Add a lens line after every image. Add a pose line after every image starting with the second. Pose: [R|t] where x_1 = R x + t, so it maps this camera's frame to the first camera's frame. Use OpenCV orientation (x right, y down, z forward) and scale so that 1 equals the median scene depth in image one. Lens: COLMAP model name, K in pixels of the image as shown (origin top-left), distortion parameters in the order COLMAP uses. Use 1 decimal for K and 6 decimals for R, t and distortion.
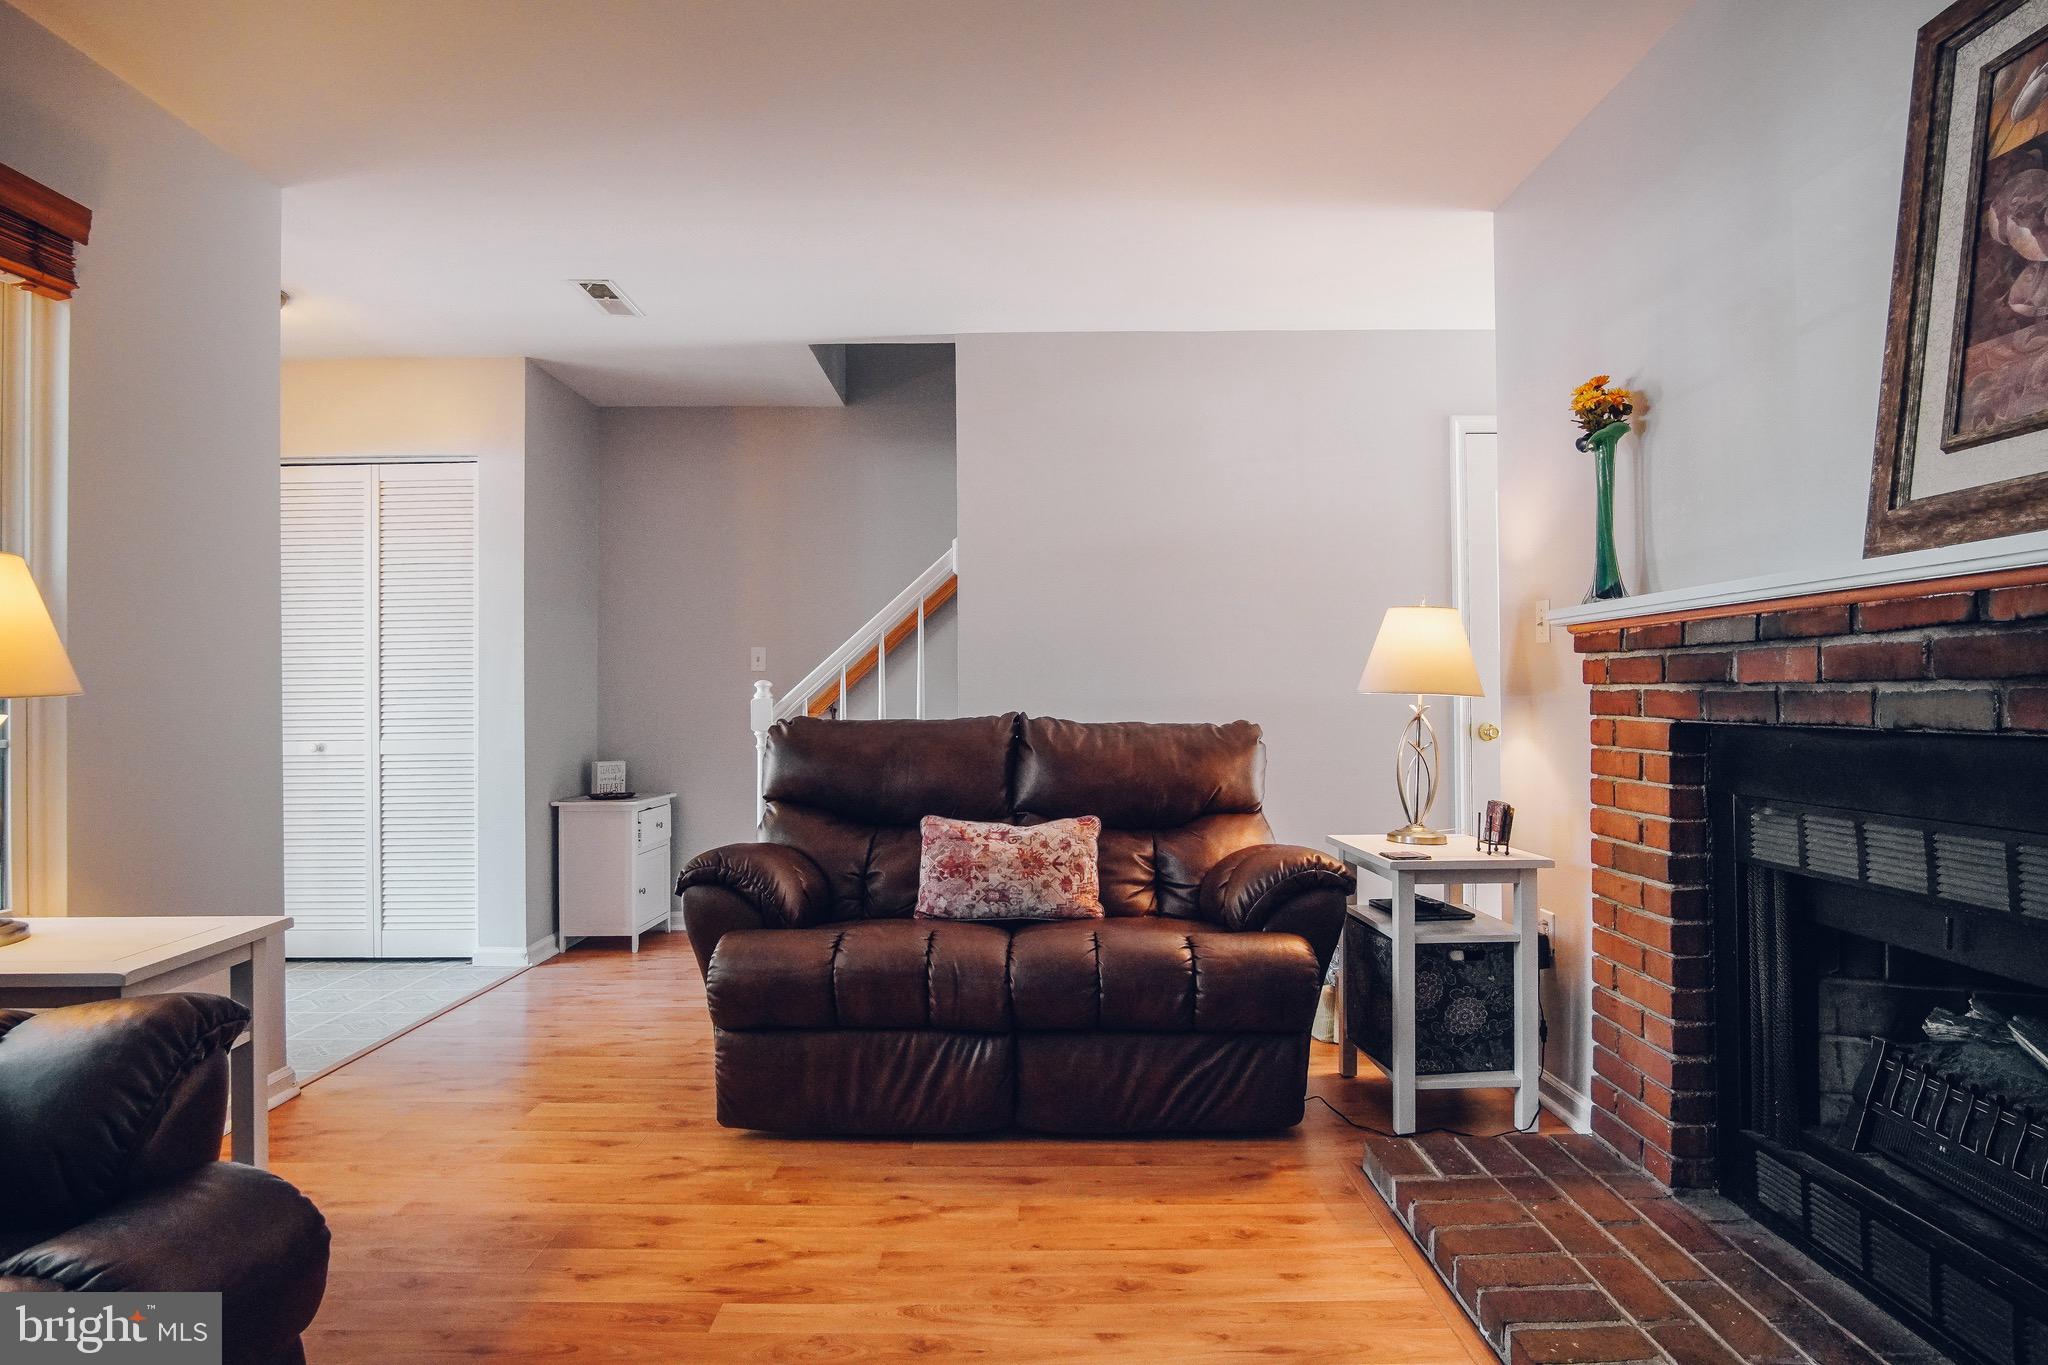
lens RADIAL K [[1096.7, 0, 1024.9], [0, 1096.7, 684.2], [0, 0, 1]] dist [-0.031152, 0.007172]
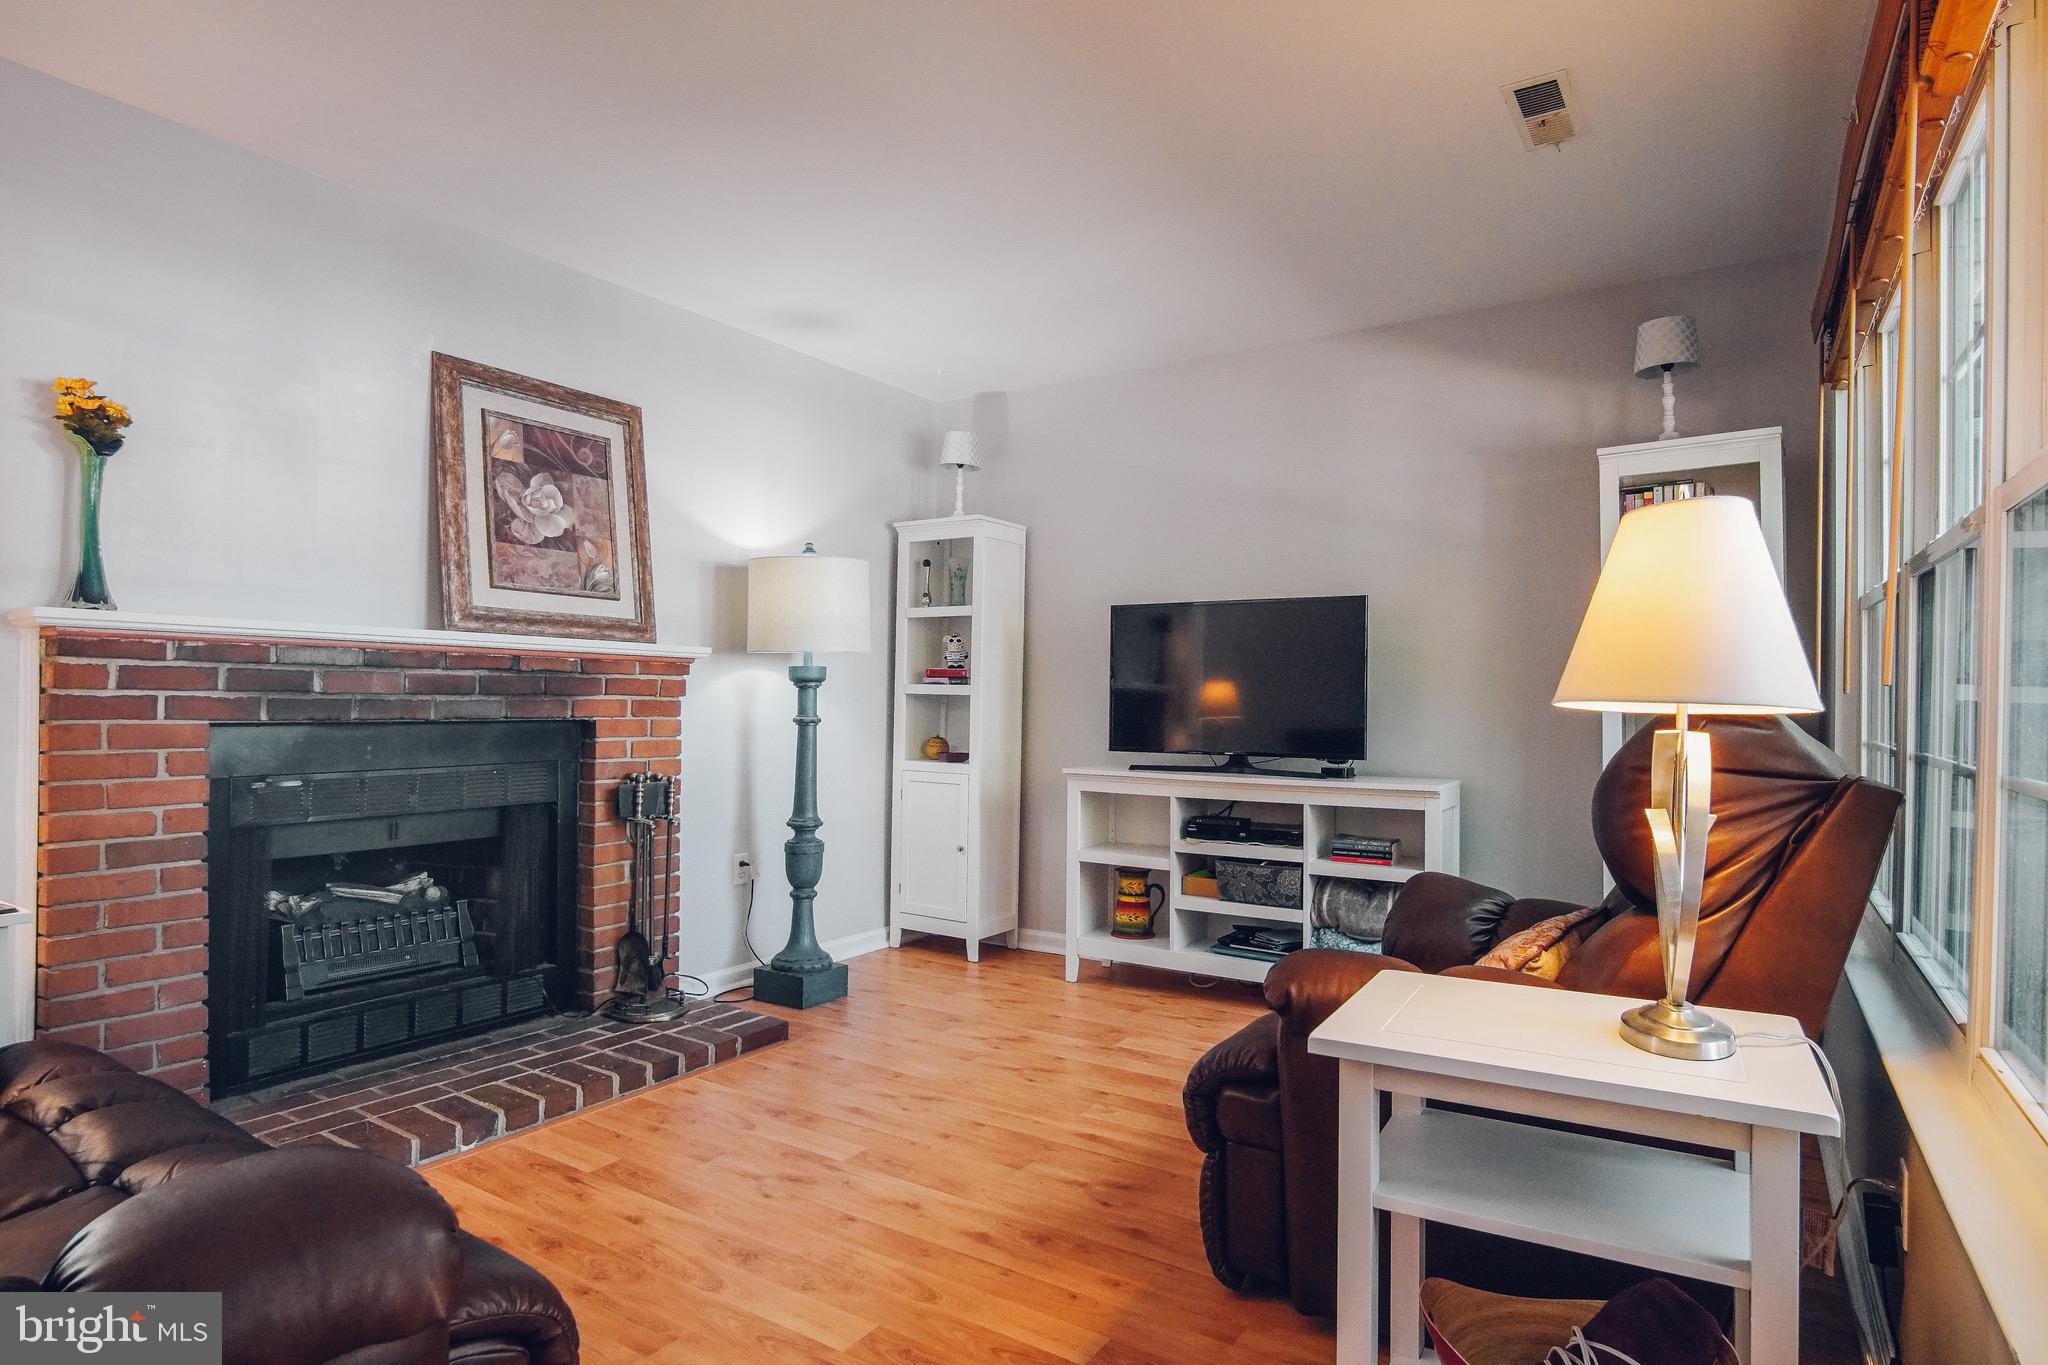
lens RADIAL K [[1096.7, 0, 1024.9], [0, 1096.7, 684.2], [0, 0, 1]] dist [-0.031152, 0.007172]
pose [[-0.837964, 0.001950, 0.545722, -1.037345], [-0.013269, 0.999625, -0.023948, 0.010761], [-0.545565, -0.027309, -0.837624, 1.921258]]
